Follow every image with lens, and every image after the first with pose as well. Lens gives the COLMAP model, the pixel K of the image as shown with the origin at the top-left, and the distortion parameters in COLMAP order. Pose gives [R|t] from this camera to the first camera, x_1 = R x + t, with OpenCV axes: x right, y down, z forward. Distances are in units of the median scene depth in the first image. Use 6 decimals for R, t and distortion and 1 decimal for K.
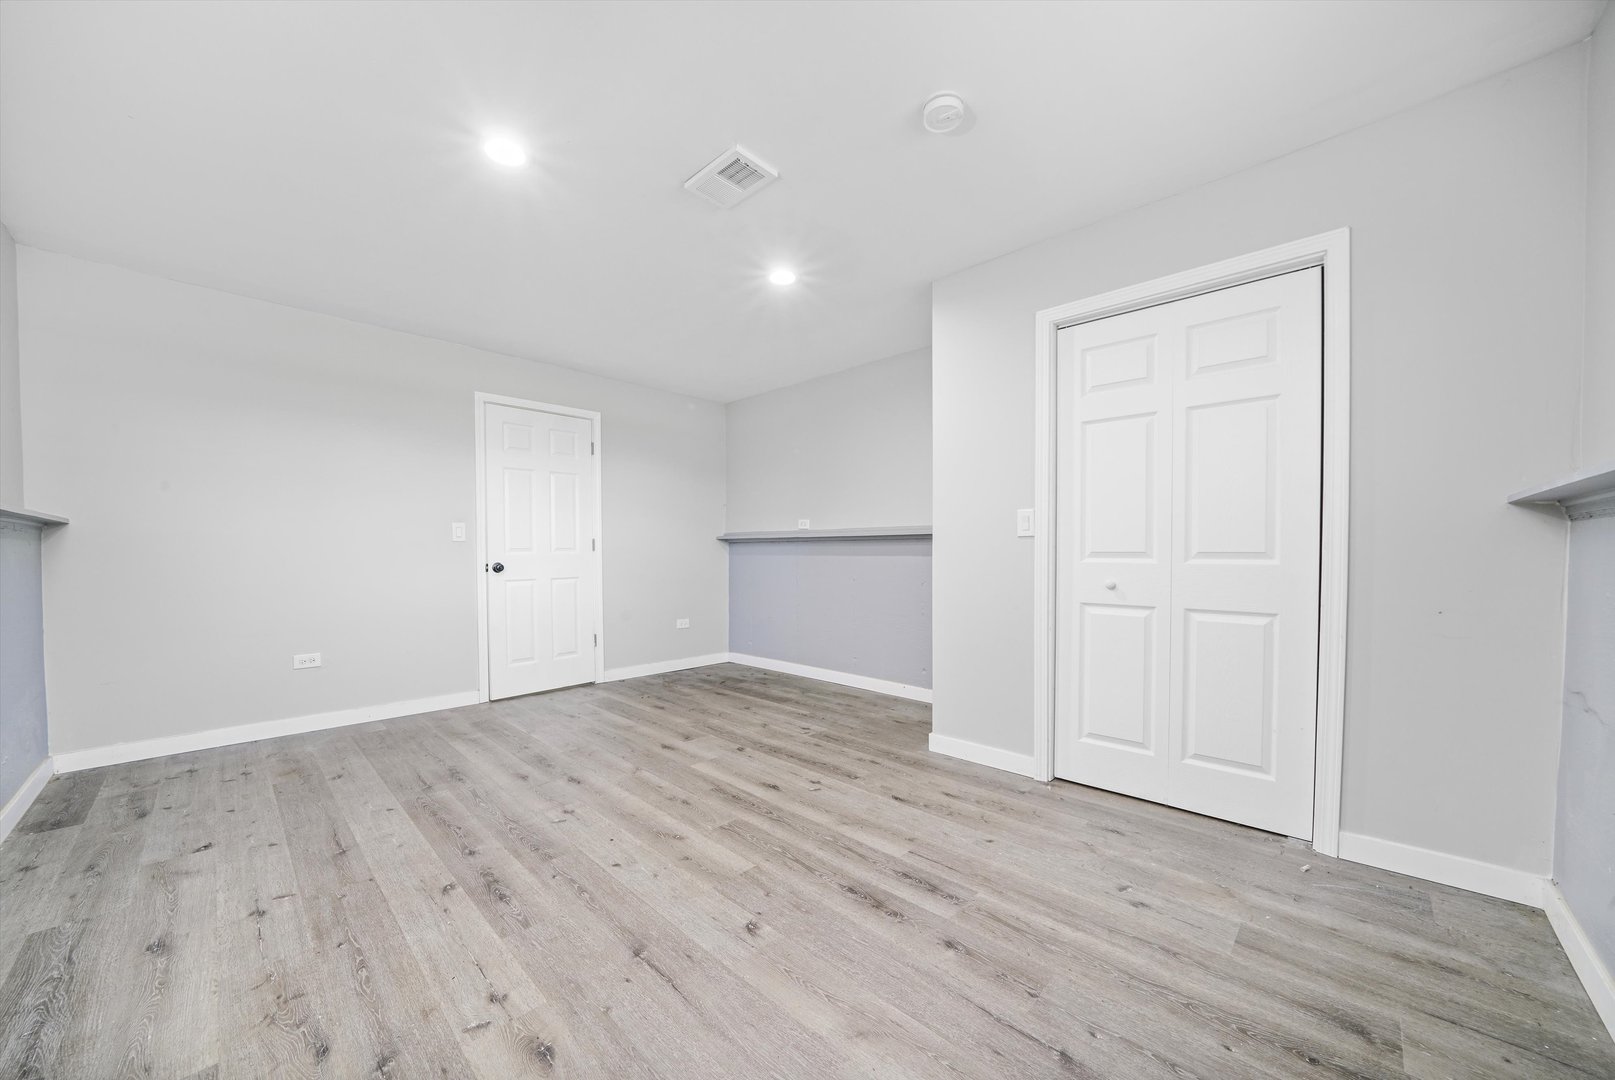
lens RADIAL K [[572.5, 0, 797.4], [0, 572.5, 560.1], [0, 0, 1]] dist [-0.022795, 0.003275]
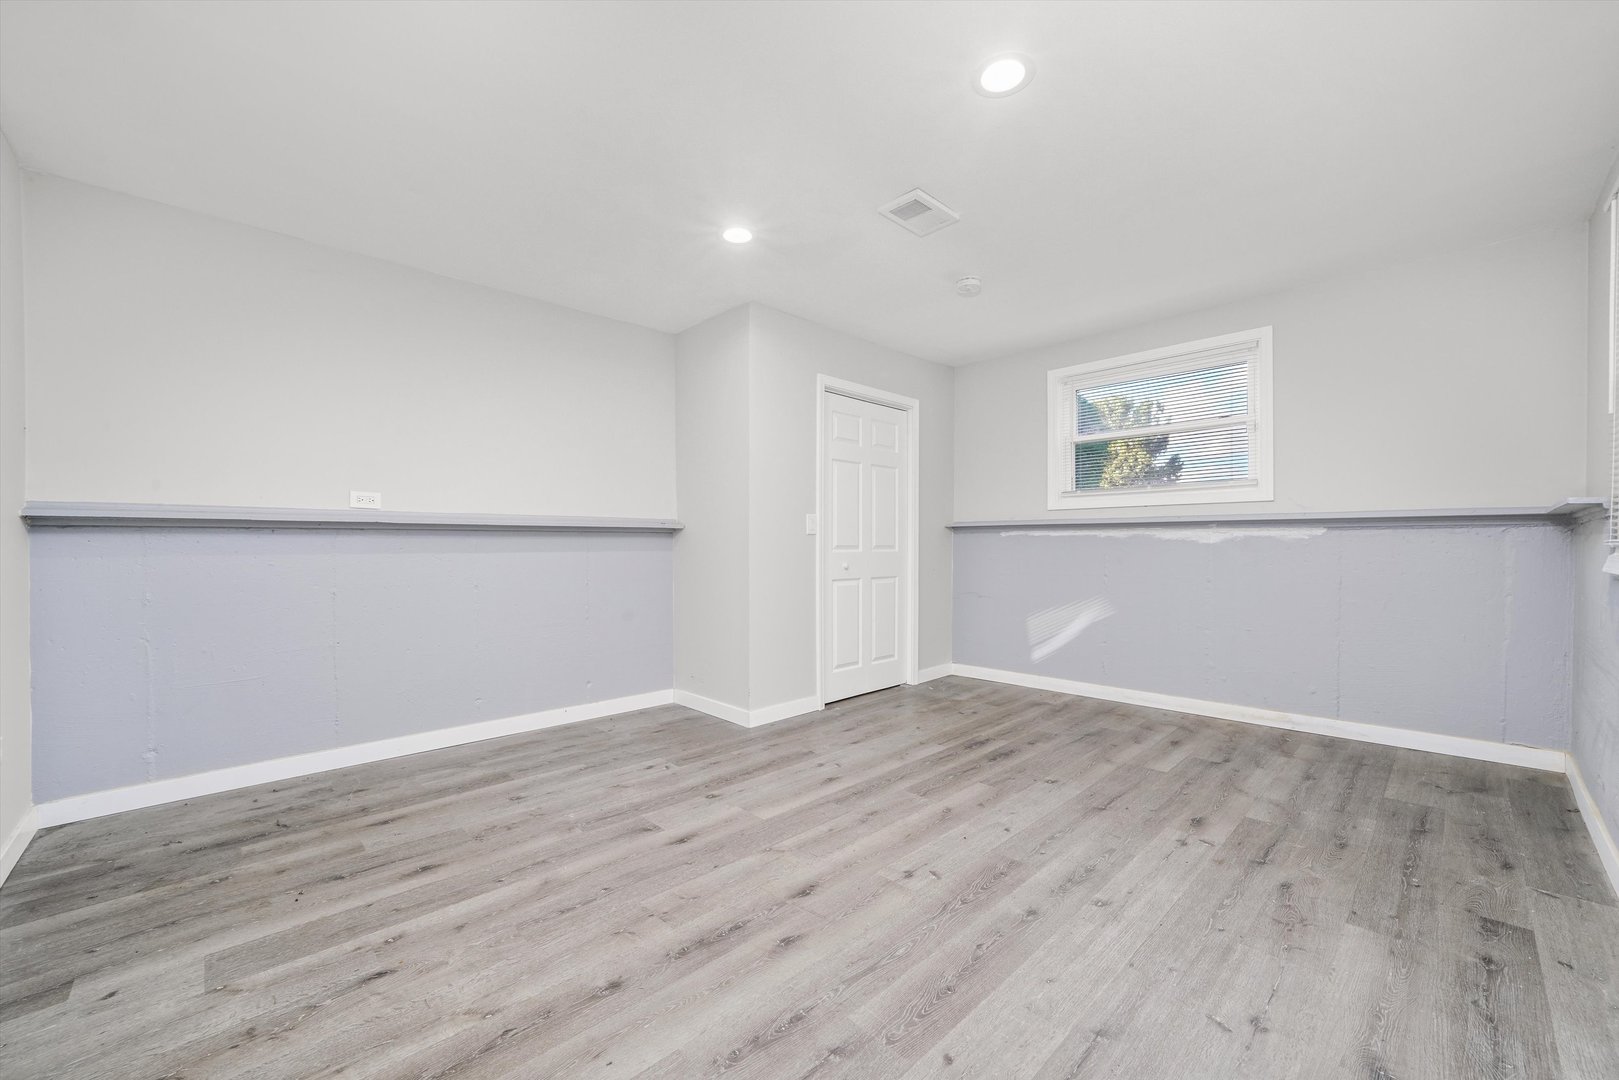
lens RADIAL K [[640.1, 0, 809.1], [0, 640.1, 547.7], [0, 0, 1]] dist [-0.012226, 0.000004]
pose [[0.034670, -0.001460, 0.999398, -1.111492], [0.020001, 0.999800, 0.000767, -0.010427], [-0.999199, 0.019963, 0.034692, 0.946300]]
